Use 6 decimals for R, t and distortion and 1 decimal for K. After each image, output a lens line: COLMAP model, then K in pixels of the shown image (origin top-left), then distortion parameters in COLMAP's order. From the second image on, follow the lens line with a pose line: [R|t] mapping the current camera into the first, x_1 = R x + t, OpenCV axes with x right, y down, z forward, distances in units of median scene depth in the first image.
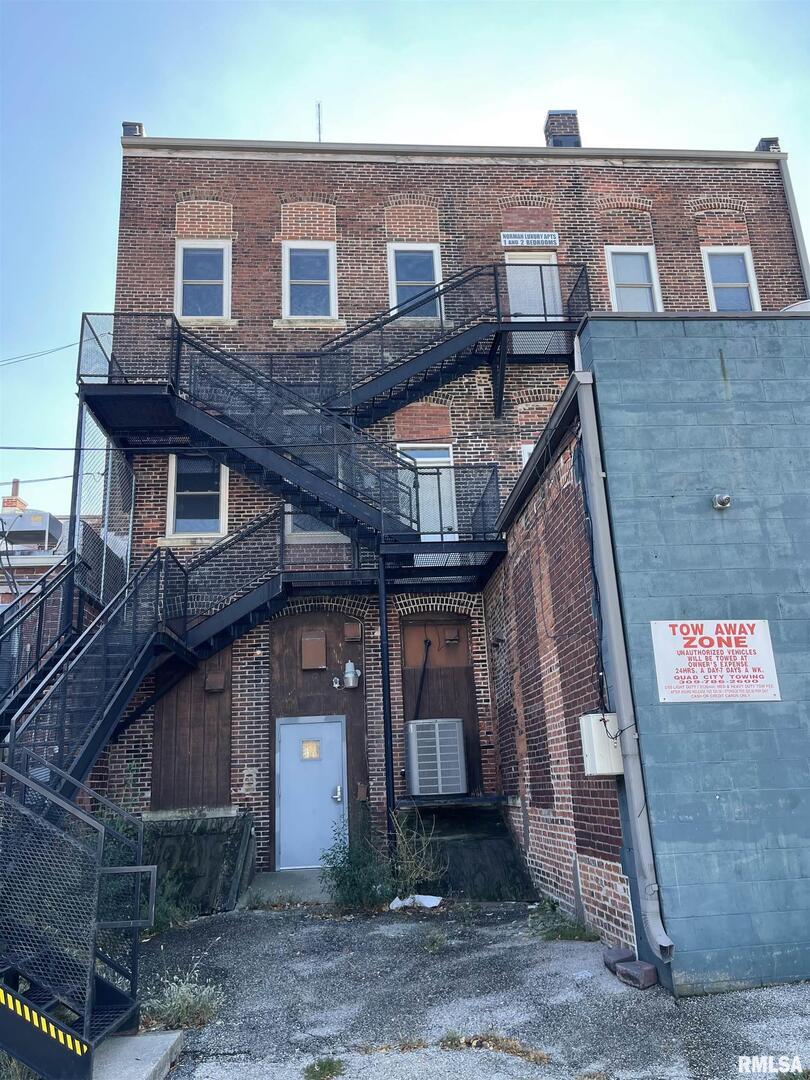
lens RADIAL K [[812.3, 0, 405.0], [0, 812.3, 540.0], [0, 0, 1]] dist [0.052893, -0.063106]
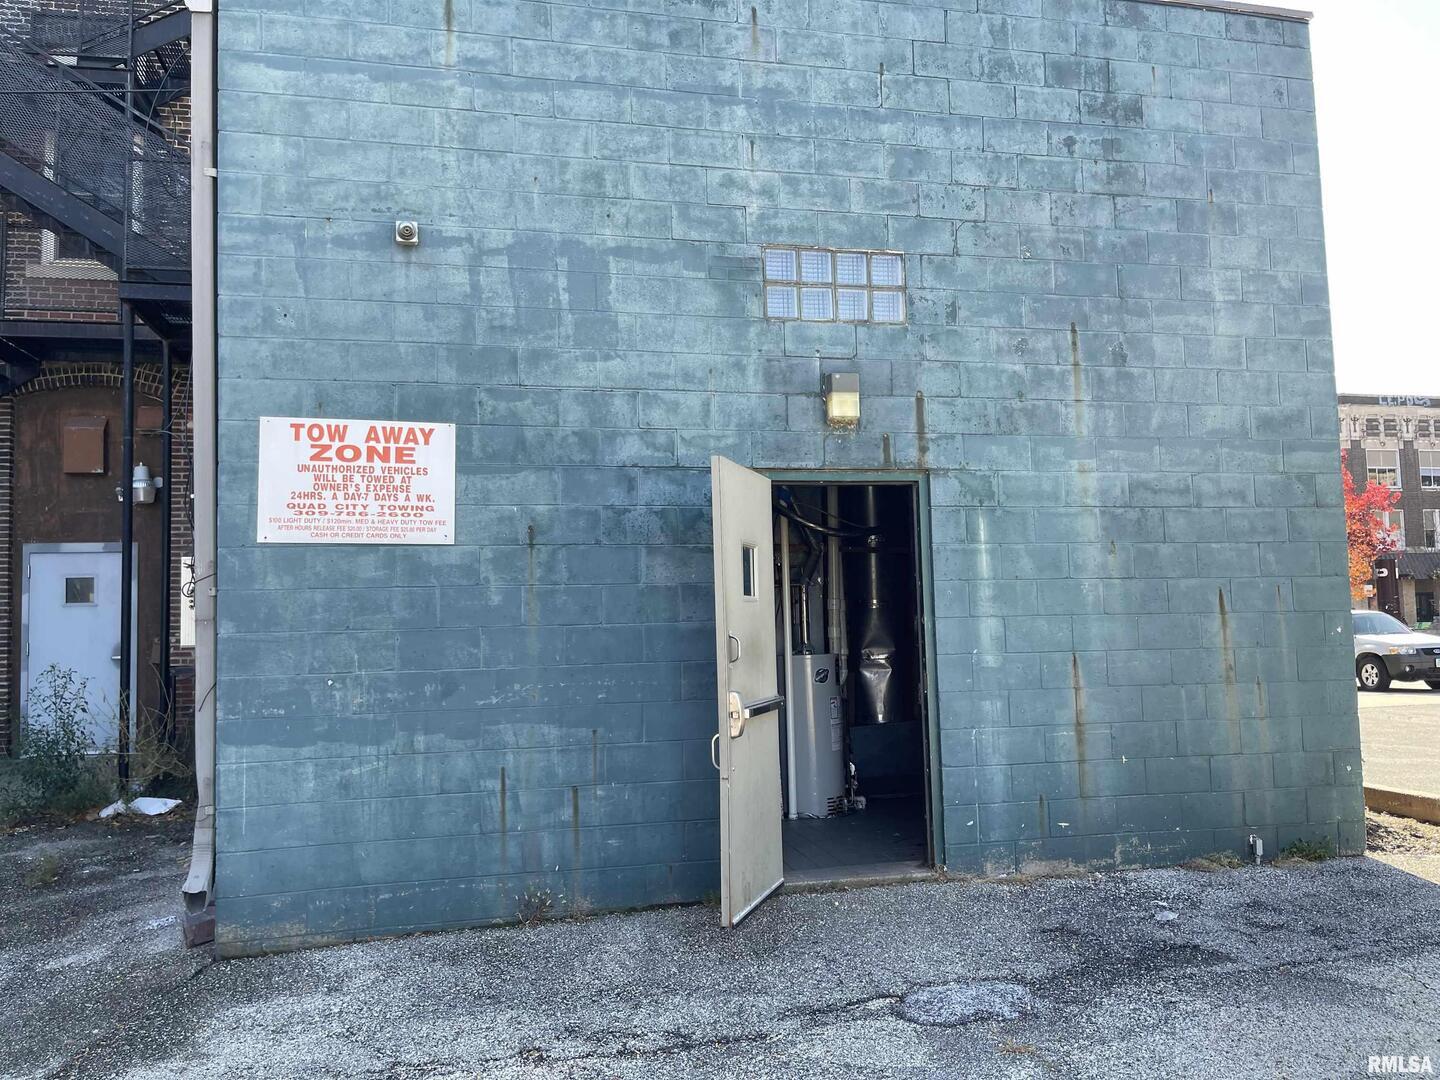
lens RADIAL K [[1083.0, 0, 720.0], [0, 1083.0, 540.0], [0, 0, 1]] dist [0.052893, -0.063106]
pose [[0.987895, 0.029642, 0.152263, 0.514610], [-0.060672, 0.977212, 0.203408, -0.001527], [-0.142764, -0.210184, 0.967182, 0.105064]]
